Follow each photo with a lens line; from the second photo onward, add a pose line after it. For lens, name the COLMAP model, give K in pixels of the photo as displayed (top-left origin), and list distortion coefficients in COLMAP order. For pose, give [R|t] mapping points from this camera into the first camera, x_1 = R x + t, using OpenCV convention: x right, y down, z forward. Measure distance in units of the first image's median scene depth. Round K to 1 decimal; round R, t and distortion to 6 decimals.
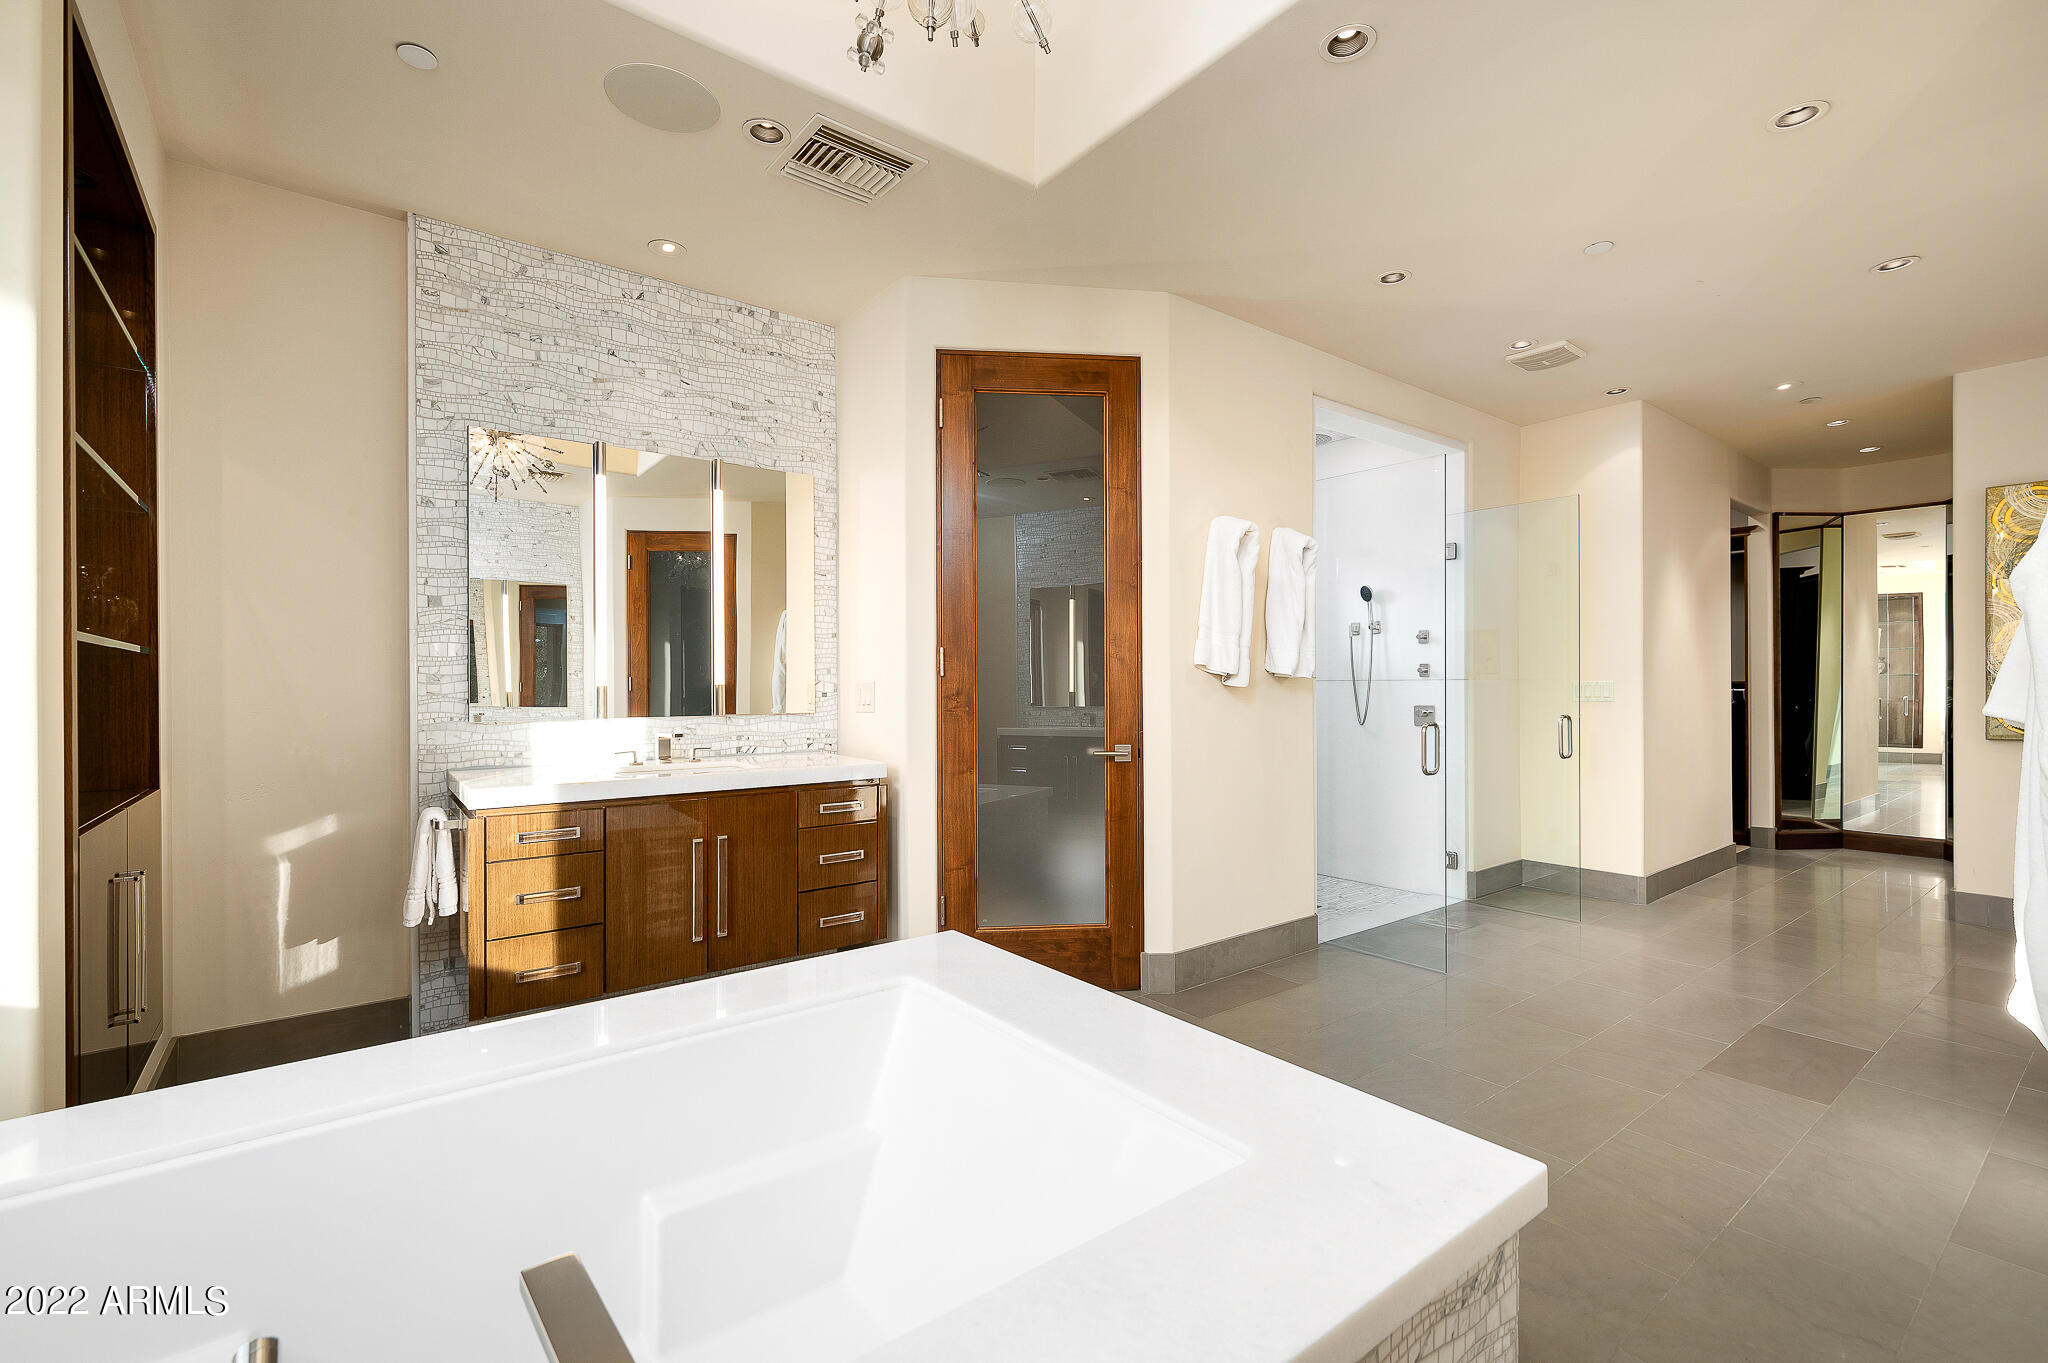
lens RADIAL K [[903.9, 0, 1030.1], [0, 903.9, 684.8], [0, 0, 1]] dist [0.002671, 0.000206]
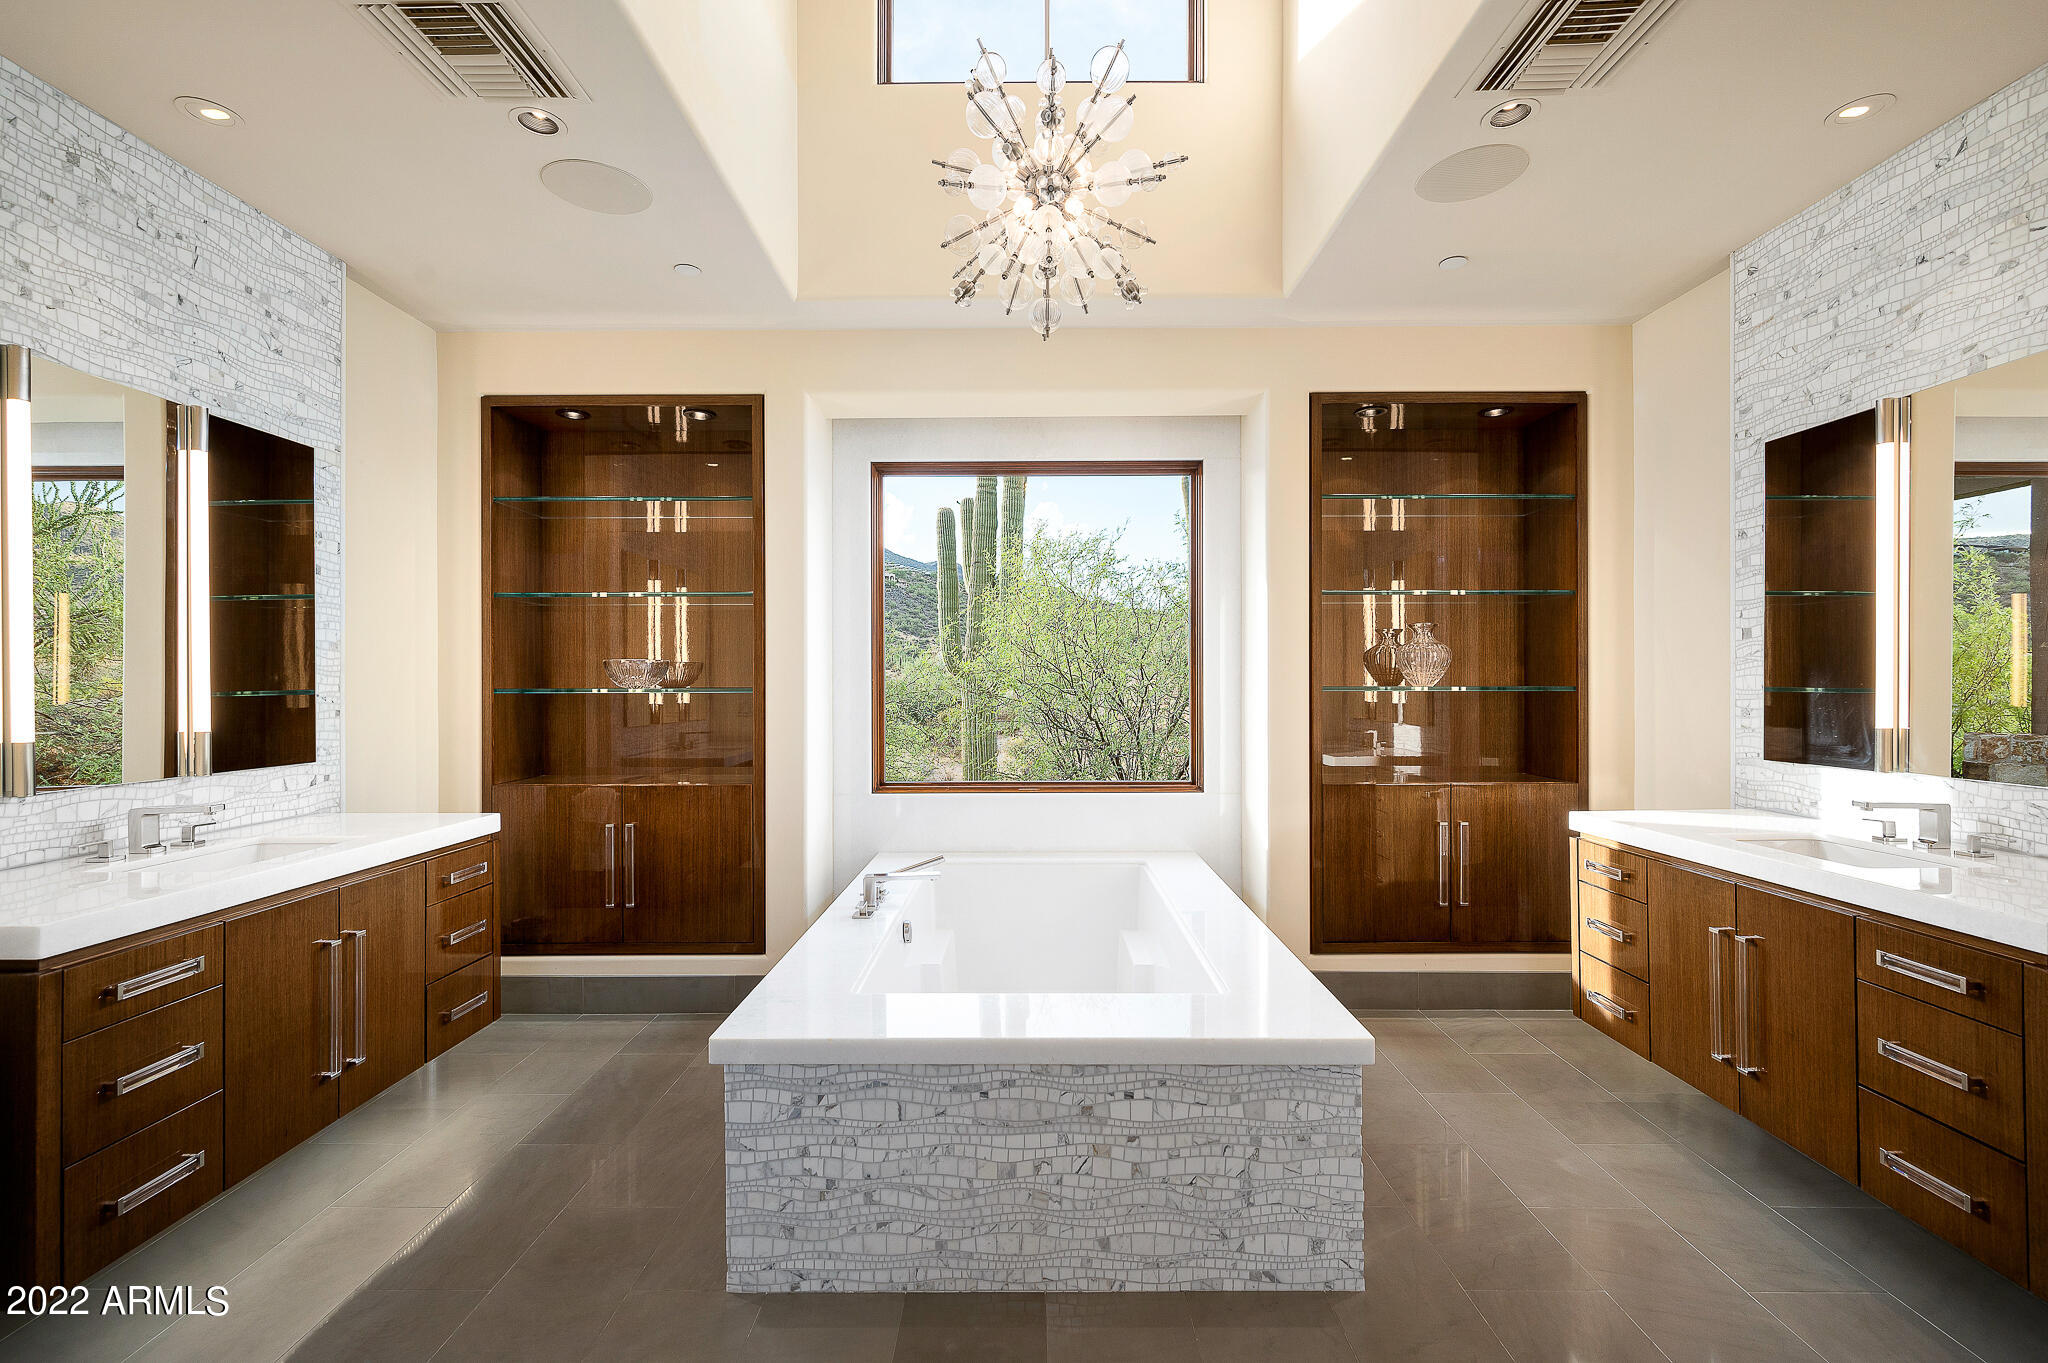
lens RADIAL K [[903.9, 0, 1027.3], [0, 903.9, 682.0], [0, 0, 1]] dist [0.002671, 0.000206]
pose [[-0.622434, 0.002819, -0.782667, 0.563790], [0.002941, 0.999995, 0.001263, -0.040767], [0.782667, -0.001516, -0.622439, 0.945239]]
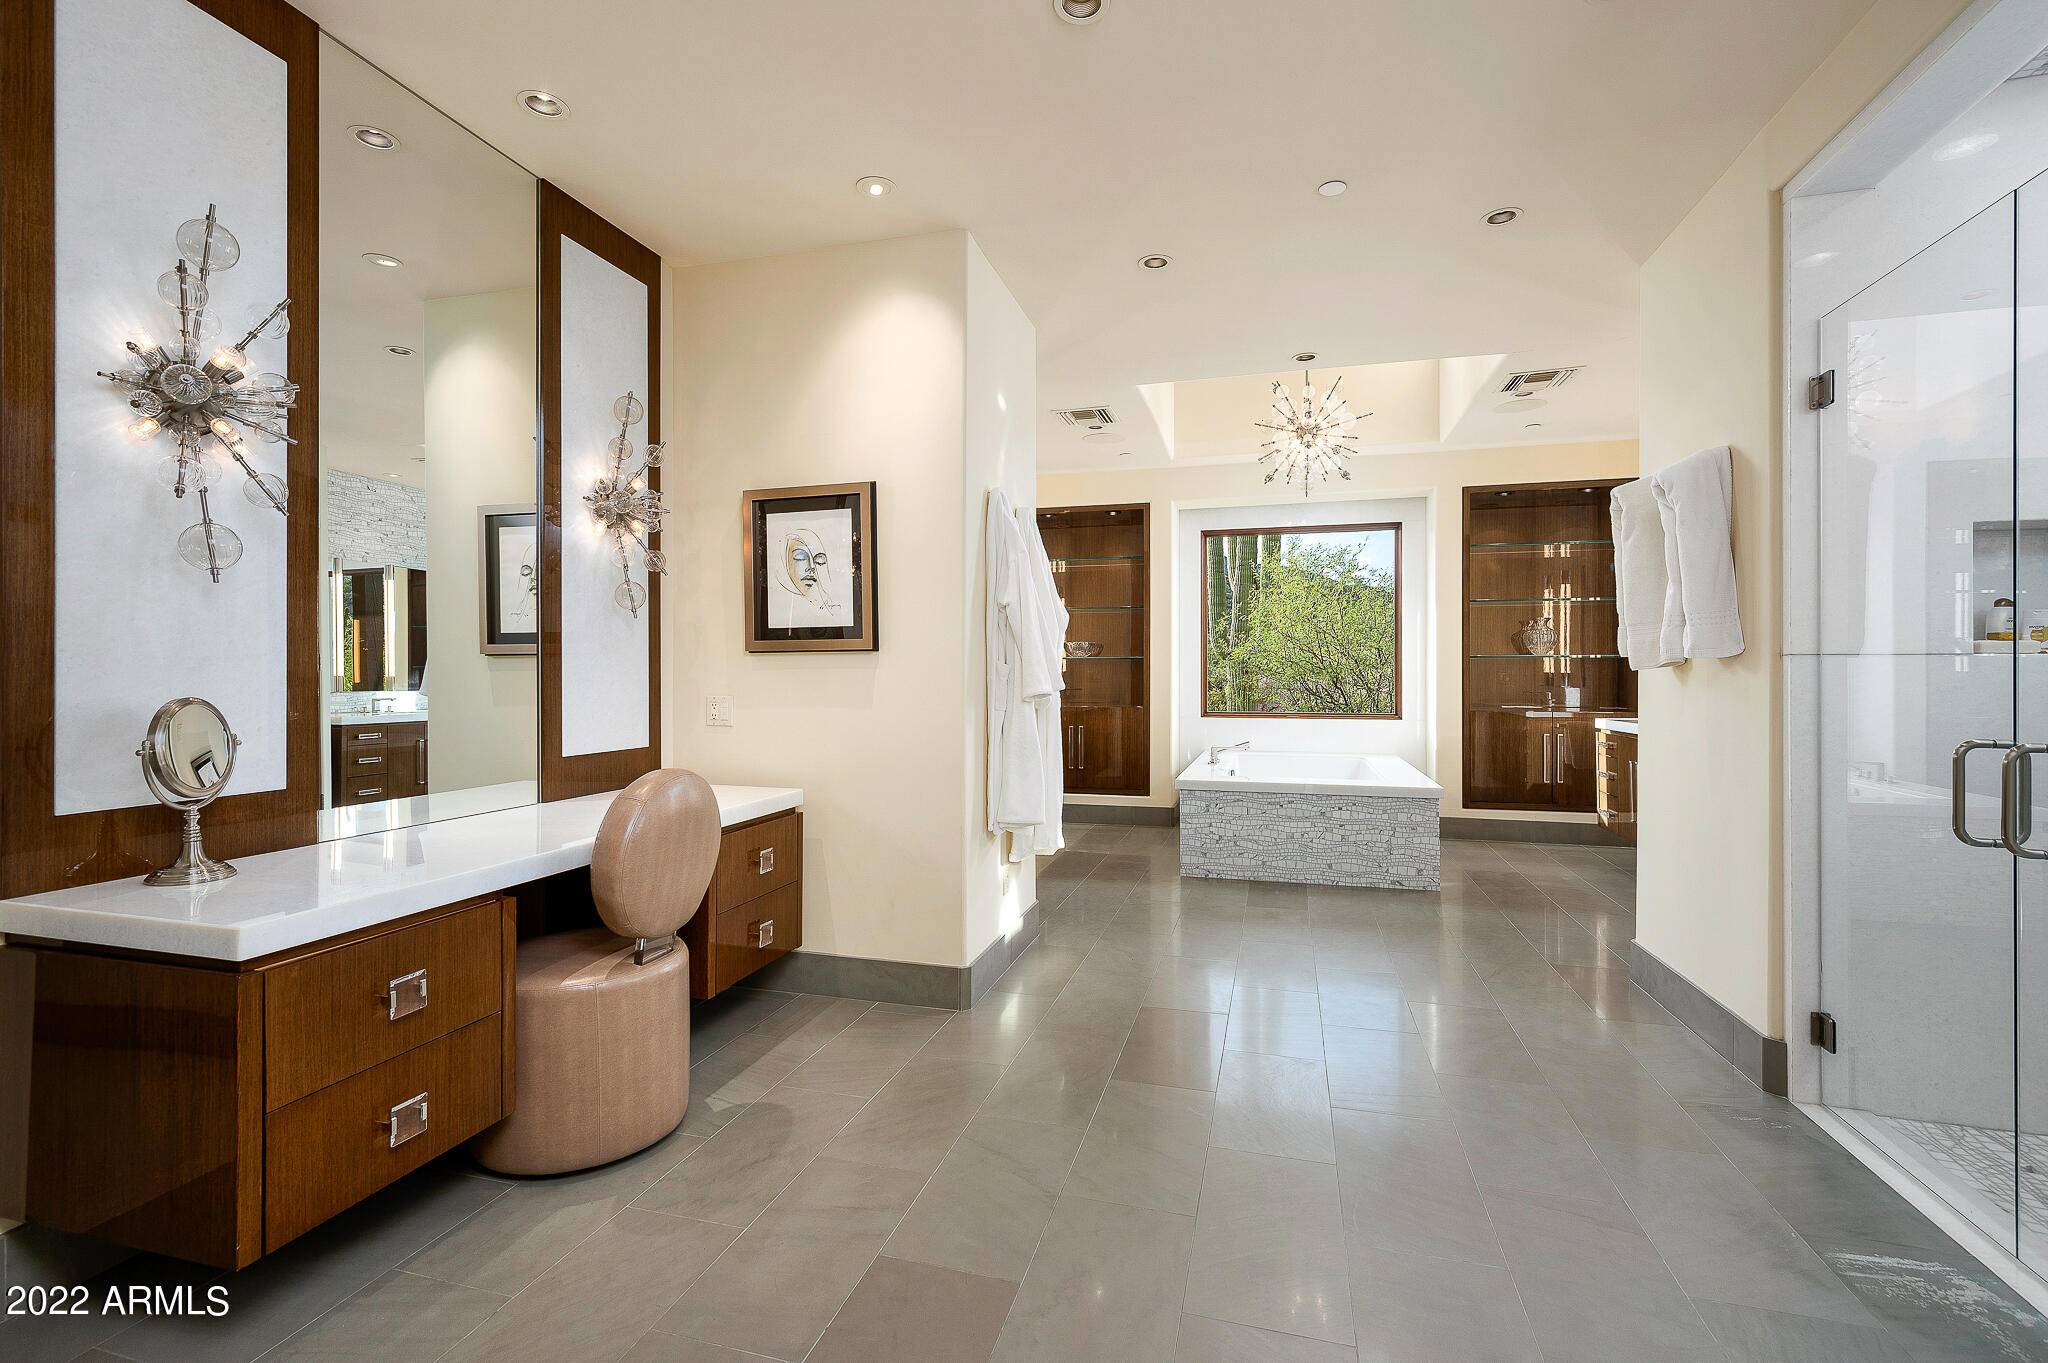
lens RADIAL K [[903.9, 0, 1020.9], [0, 903.9, 670.2], [0, 0, 1]] dist [0.002671, 0.000206]
pose [[-0.812108, -0.000022, -0.583507, 1.435701], [0.000560, 1.000000, -0.000816, 0.003573], [0.583507, -0.000990, -0.812107, 1.589334]]
